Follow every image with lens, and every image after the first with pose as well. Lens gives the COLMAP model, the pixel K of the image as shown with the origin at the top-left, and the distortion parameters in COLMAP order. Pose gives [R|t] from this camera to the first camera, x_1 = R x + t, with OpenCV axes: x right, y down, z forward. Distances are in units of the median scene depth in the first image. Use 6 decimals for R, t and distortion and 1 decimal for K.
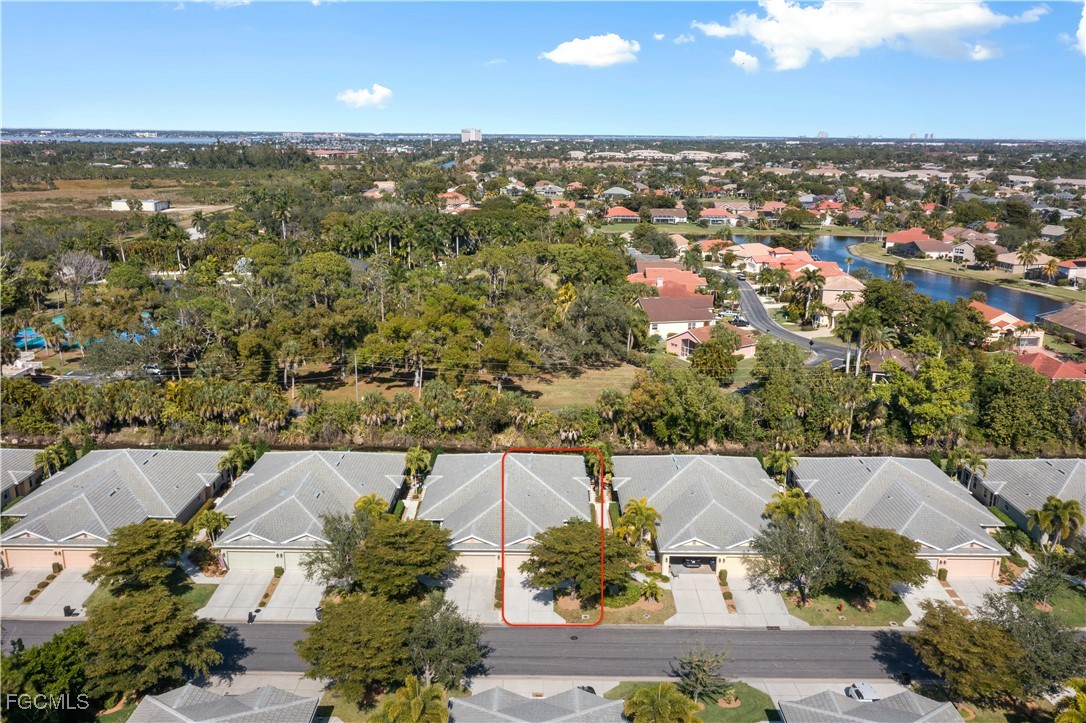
lens RADIAL K [[868.5, 0, 542.5], [0, 868.5, 372.5], [0, 0, 1]] dist [-0.005342, -0.005989]
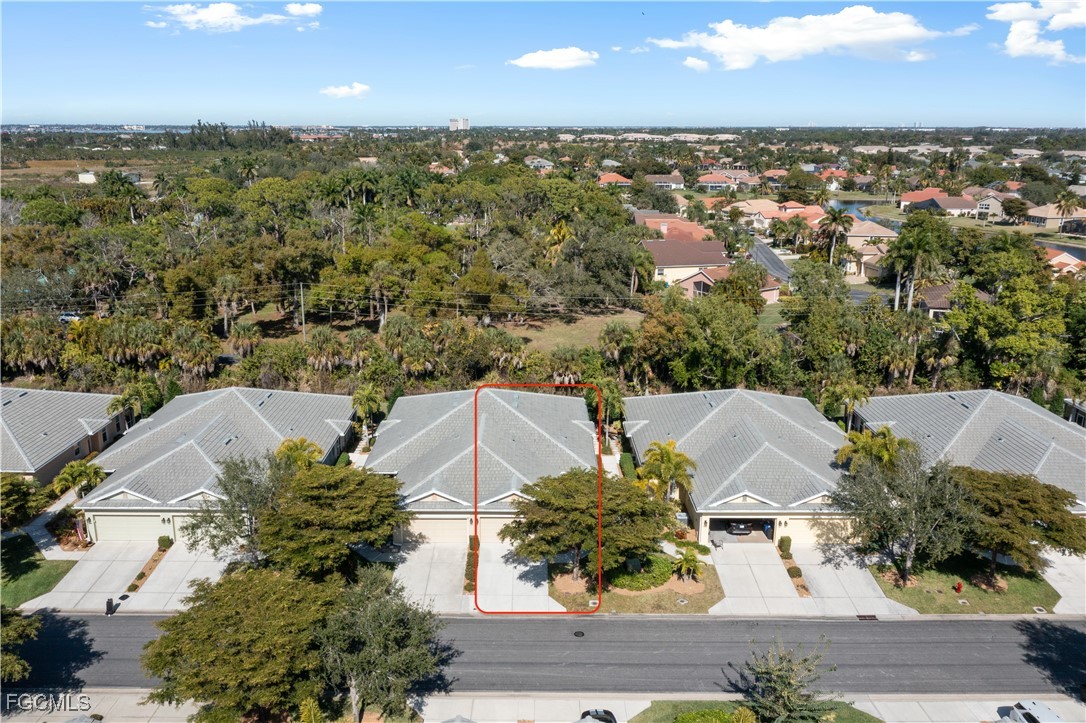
lens RADIAL K [[868.5, 0, 542.9], [0, 868.5, 350.1], [0, 0, 1]] dist [-0.005342, -0.005989]
pose [[0.999909, -0.002078, 0.013293, -0.000457], [0.002304, 0.999853, -0.016990, 0.058922], [-0.013256, 0.017019, 0.999767, 0.196680]]
